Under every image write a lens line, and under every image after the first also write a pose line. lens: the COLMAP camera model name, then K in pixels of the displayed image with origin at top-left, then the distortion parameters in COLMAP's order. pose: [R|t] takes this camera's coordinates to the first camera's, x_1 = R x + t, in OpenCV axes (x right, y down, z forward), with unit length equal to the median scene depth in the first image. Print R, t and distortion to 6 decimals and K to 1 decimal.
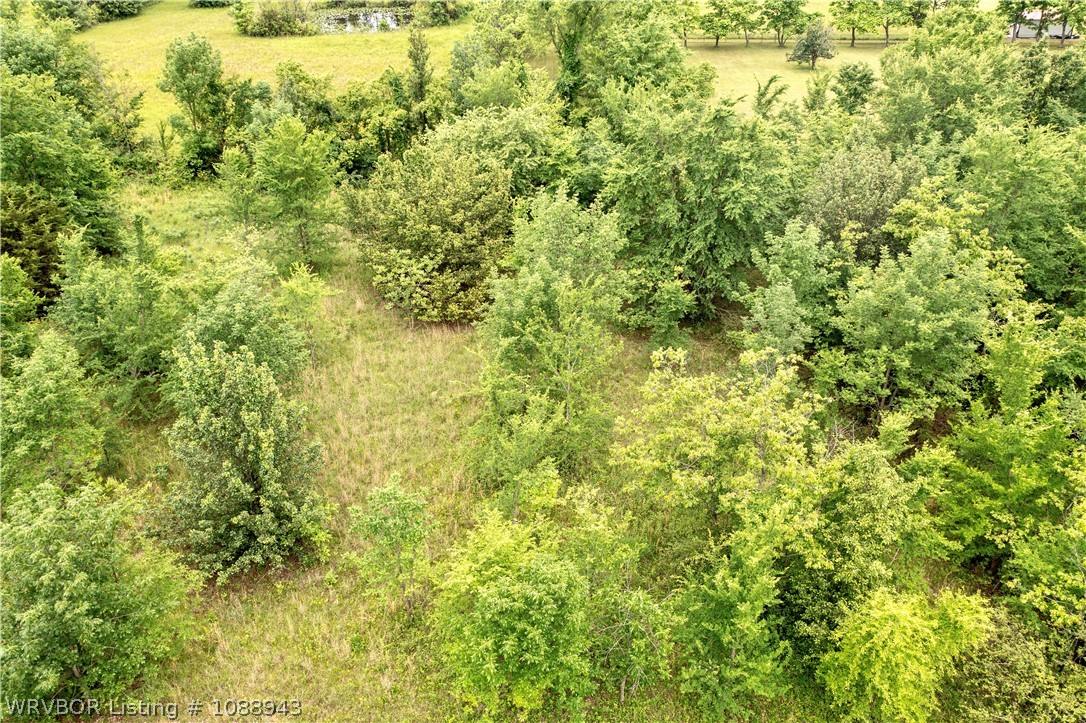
lens RADIAL K [[858.1, 0, 539.4], [0, 858.1, 353.1], [0, 0, 1]] dist [-0.016742, 0.011035]
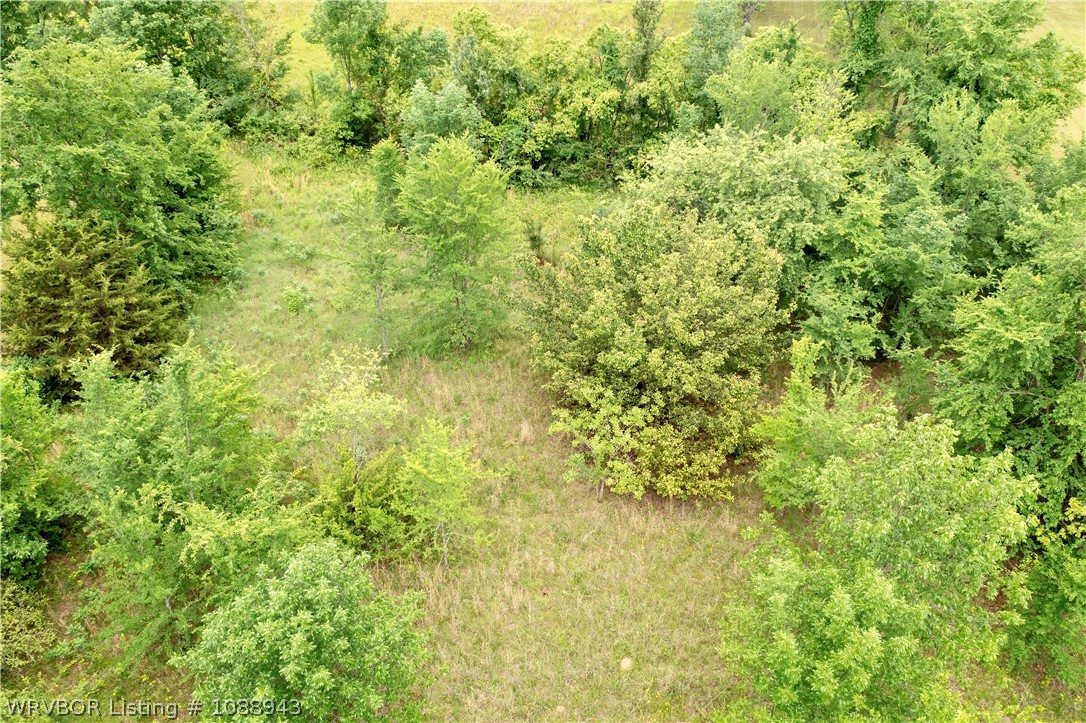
lens RADIAL K [[858.1, 0, 542.3], [0, 858.1, 360.0], [0, 0, 1]] dist [-0.016742, 0.011035]
pose [[0.975550, 0.133879, -0.174296, -0.091832], [-0.111443, 0.984867, 0.132729, -0.214791], [0.189428, -0.110060, 0.975707, 0.368520]]
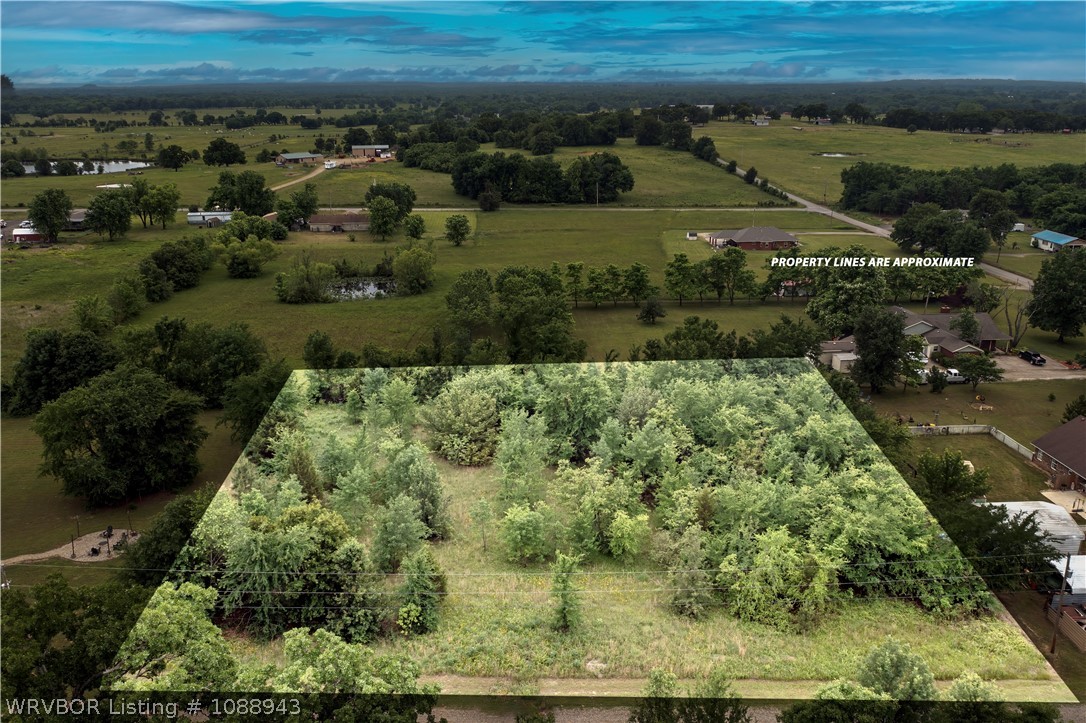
lens RADIAL K [[858.1, 0, 540.7], [0, 858.1, 366.3], [0, 0, 1]] dist [-0.016742, 0.011035]
pose [[0.994529, -0.024579, 0.101532, -0.153850], [0.045551, 0.976693, -0.209751, 0.199584], [-0.094010, 0.213228, 0.972469, -1.341450]]
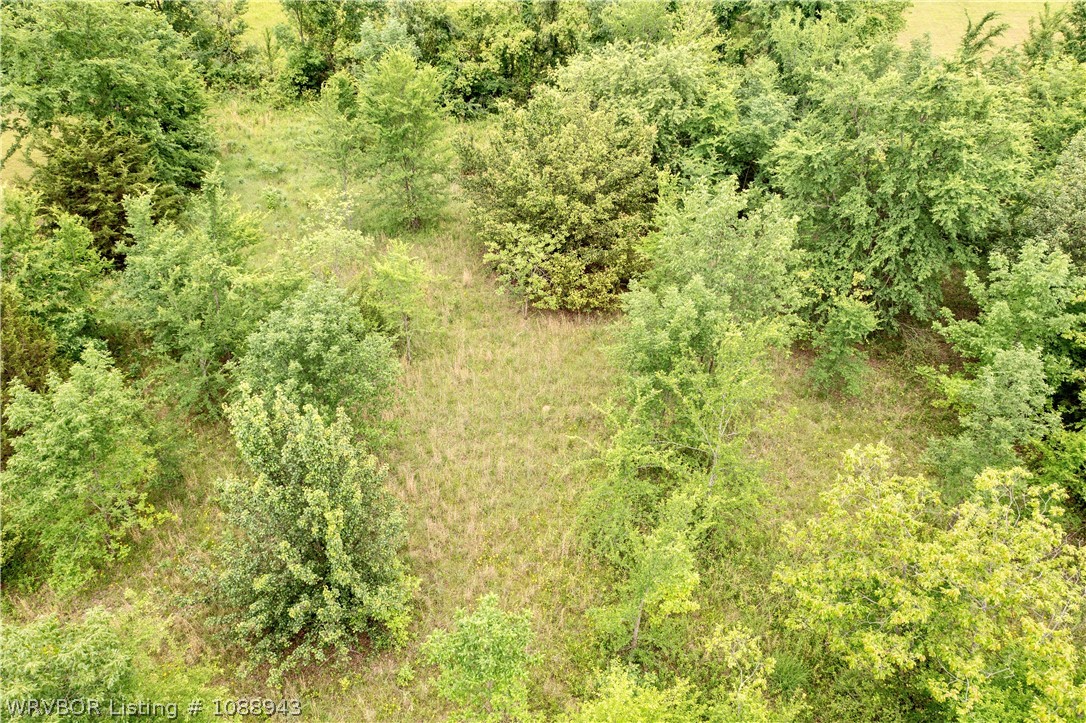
lens RADIAL K [[858.1, 0, 542.3], [0, 858.1, 357.5], [0, 0, 1]] dist [-0.016742, 0.011035]
pose [[0.989792, 0.086888, -0.112972, -0.031478], [-0.072535, 0.989441, 0.125478, -0.095704], [0.122682, -0.116003, 0.985643, 0.156903]]
